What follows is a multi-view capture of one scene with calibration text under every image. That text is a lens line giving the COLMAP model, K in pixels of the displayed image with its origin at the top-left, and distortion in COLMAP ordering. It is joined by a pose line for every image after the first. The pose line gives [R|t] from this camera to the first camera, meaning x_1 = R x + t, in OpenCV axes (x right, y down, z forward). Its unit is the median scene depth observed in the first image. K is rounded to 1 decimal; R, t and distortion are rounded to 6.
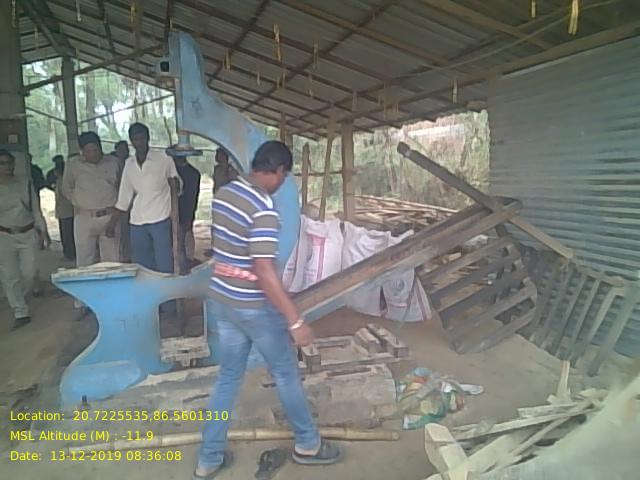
lens RADIAL K [[508.8, 0, 320.0], [0, 508.8, 240.0], [0, 0, 1]] dist [0.098008, -0.151513]
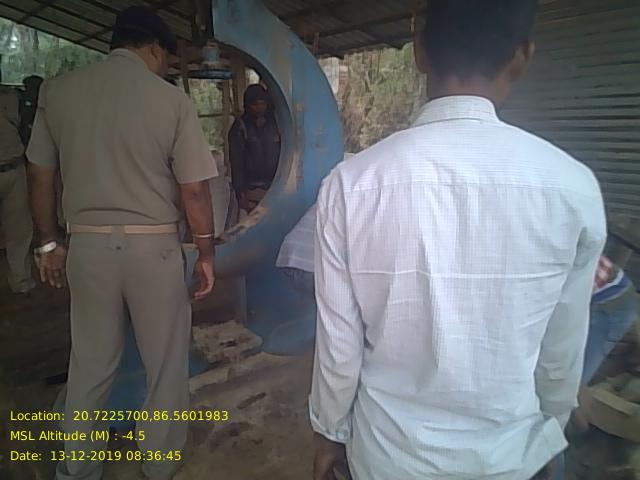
lens RADIAL K [[508.8, 0, 320.0], [0, 508.8, 240.0], [0, 0, 1]] dist [0.098008, -0.151513]
pose [[0.945061, -0.078842, 0.317244, -0.304743], [0.046473, 0.993026, 0.108346, -0.010047], [-0.323574, -0.087651, 0.942135, 0.212596]]
